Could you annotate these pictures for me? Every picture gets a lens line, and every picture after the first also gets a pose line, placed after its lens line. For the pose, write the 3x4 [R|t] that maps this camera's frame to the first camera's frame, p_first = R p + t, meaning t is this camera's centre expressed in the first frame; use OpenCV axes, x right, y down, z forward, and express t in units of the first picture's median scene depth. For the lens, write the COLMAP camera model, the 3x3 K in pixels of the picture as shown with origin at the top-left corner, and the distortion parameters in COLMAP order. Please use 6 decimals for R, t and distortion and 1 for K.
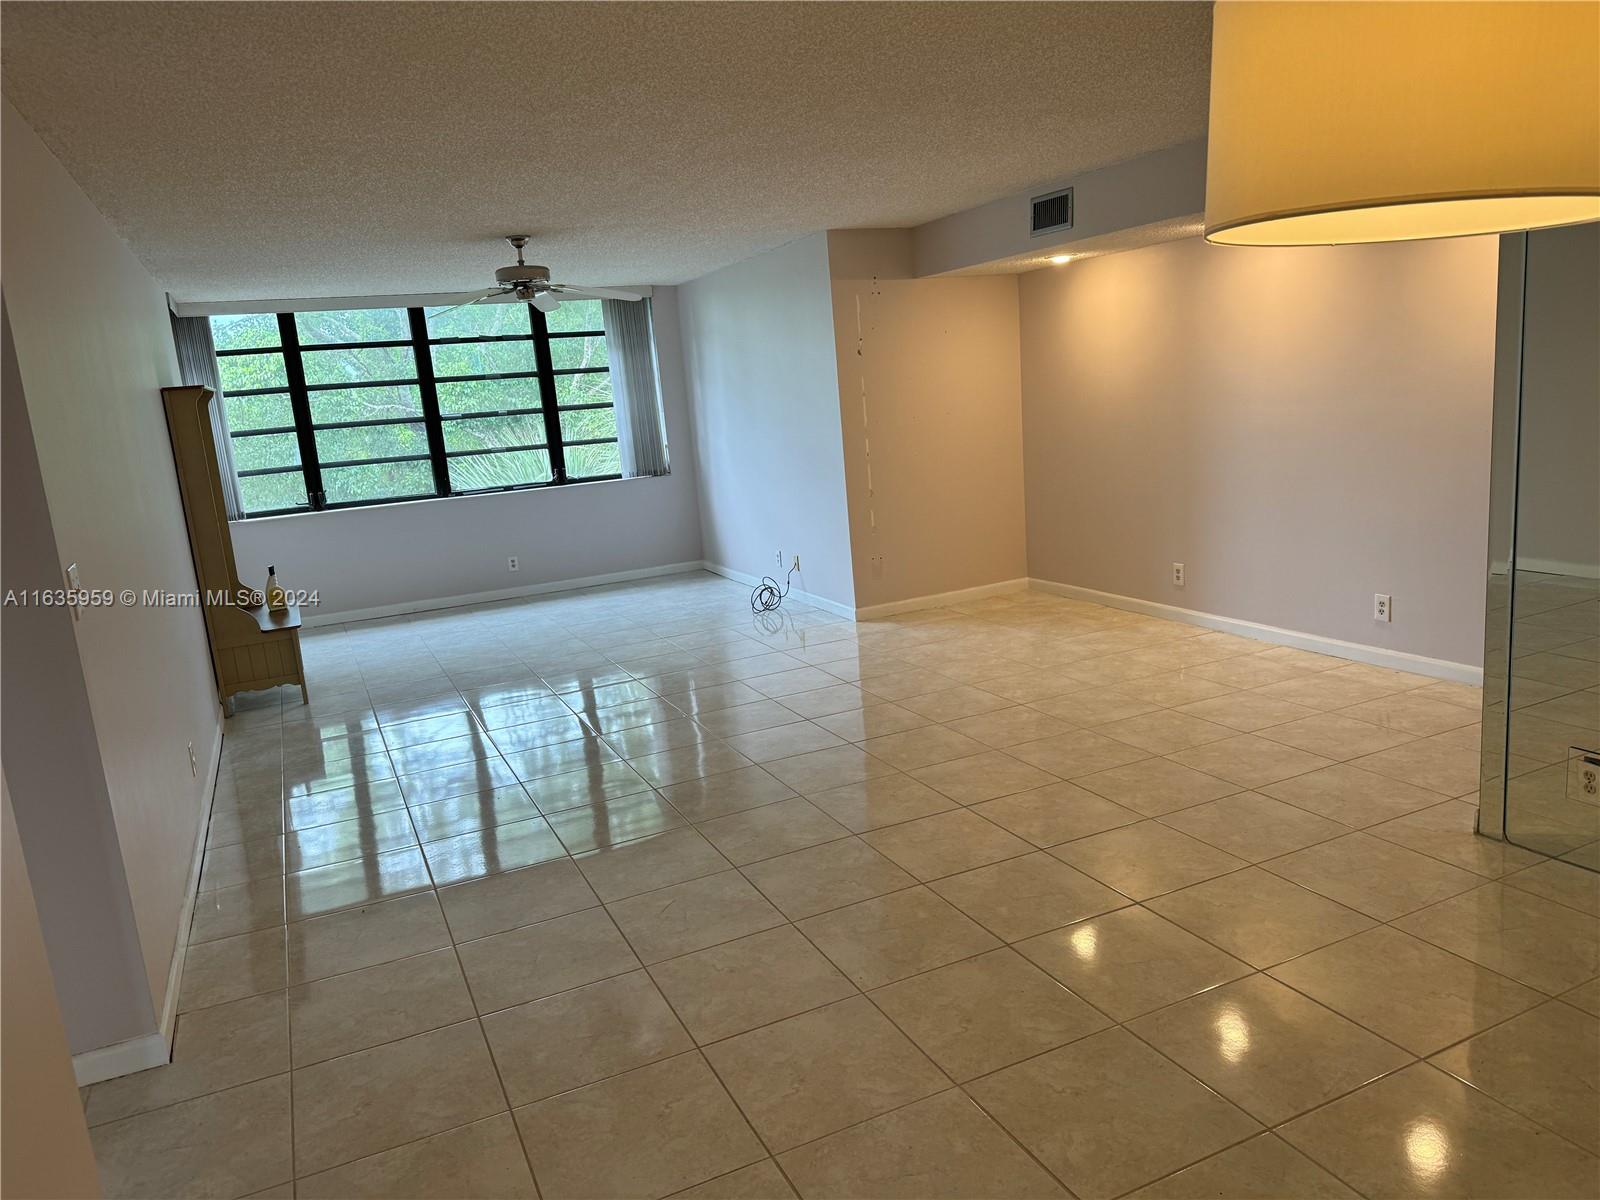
lens RADIAL K [[1112.9, 0, 802.9], [0, 1112.9, 605.4], [0, 0, 1]] dist [0.090902, -0.124071]
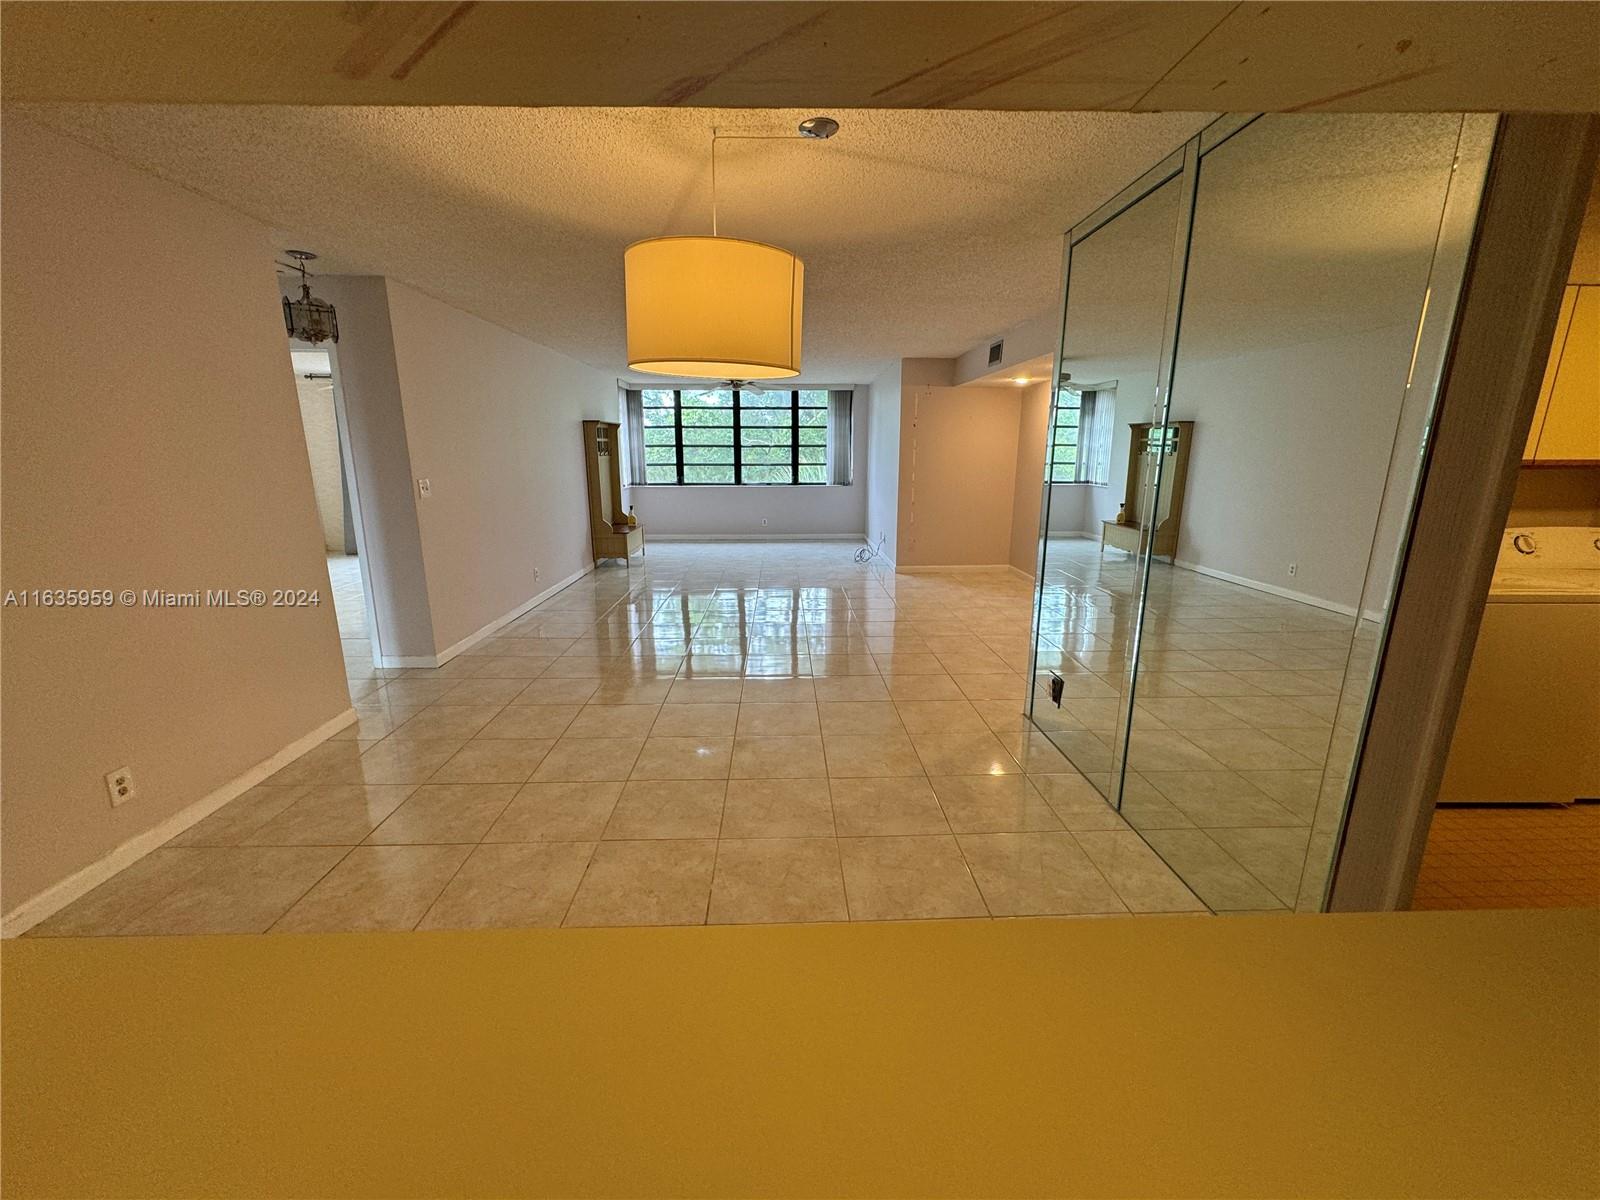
lens RADIAL K [[634.8, 0, 798.1], [0, 634.8, 603.2], [0, 0, 1]] dist [-0.008280, 0.001733]
pose [[0.916807, 0.170141, -0.361272, 0.344192], [-0.148816, 0.985094, 0.086279, -0.003637], [0.370566, -0.025338, 0.928460, -0.039941]]
